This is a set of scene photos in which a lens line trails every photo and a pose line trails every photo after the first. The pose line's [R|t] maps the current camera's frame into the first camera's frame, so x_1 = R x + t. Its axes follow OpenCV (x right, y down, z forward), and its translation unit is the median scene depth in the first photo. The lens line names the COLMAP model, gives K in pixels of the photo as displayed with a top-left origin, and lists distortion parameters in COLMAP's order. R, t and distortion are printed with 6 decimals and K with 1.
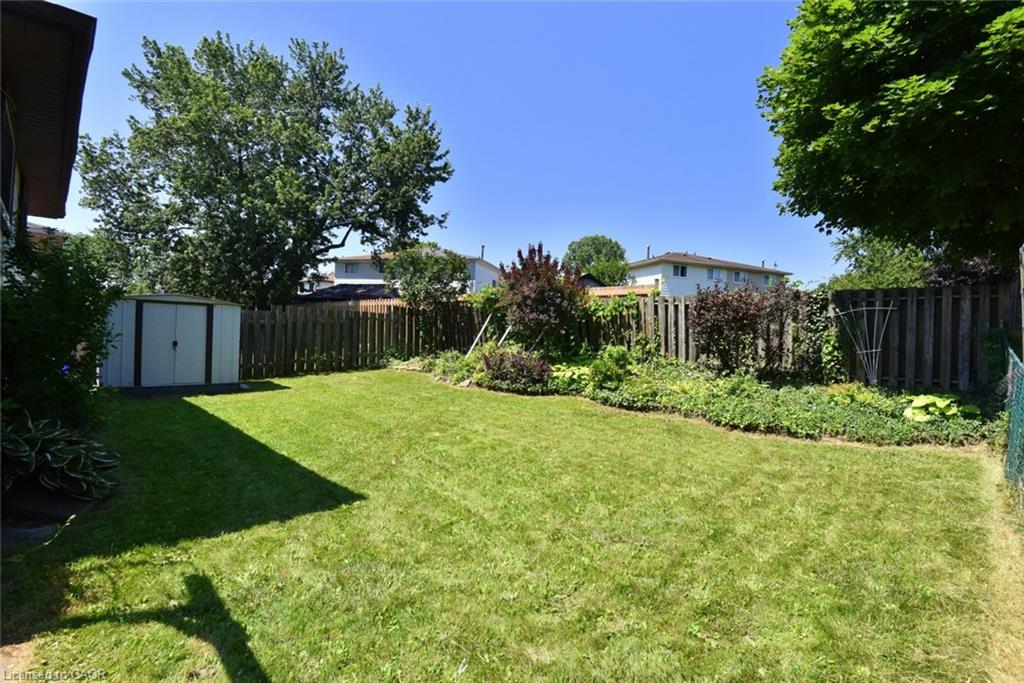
lens RADIAL K [[480.0, 0, 507.9], [0, 480.0, 335.2], [0, 0, 1]] dist [-0.036821, -0.002127]
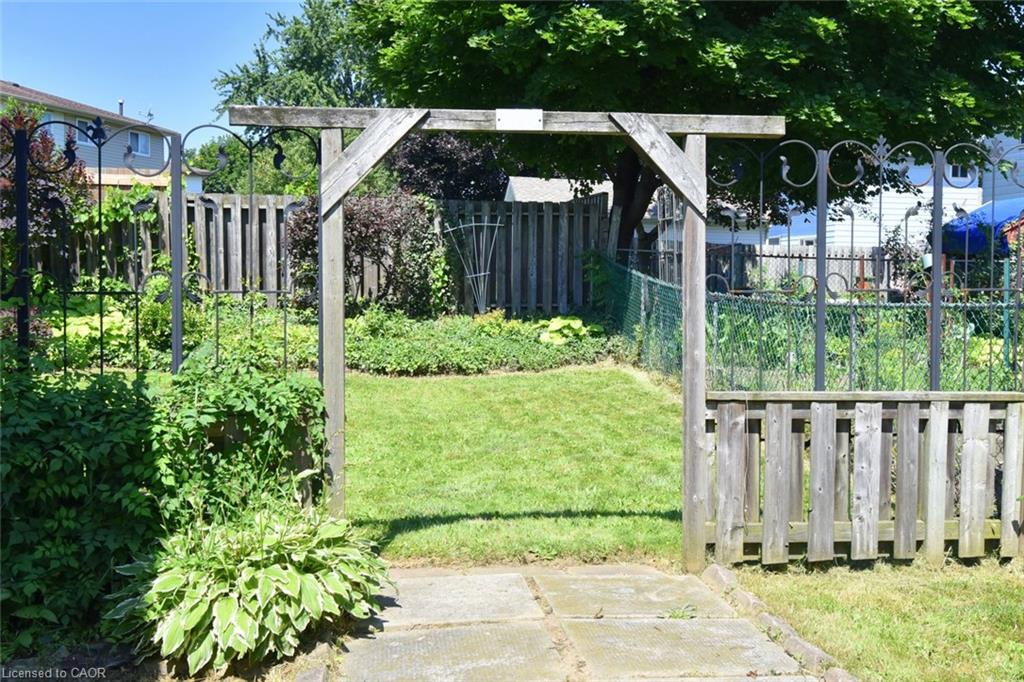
lens RADIAL K [[995.3, 0, 518.4], [0, 995.3, 342.1], [0, 0, 1]] dist [0.052318, 0.000000]
pose [[0.607827, -0.081024, 0.789925, -0.672197], [0.005405, 0.995180, 0.097918, -0.022436], [-0.794051, -0.055248, 0.605336, -0.171940]]
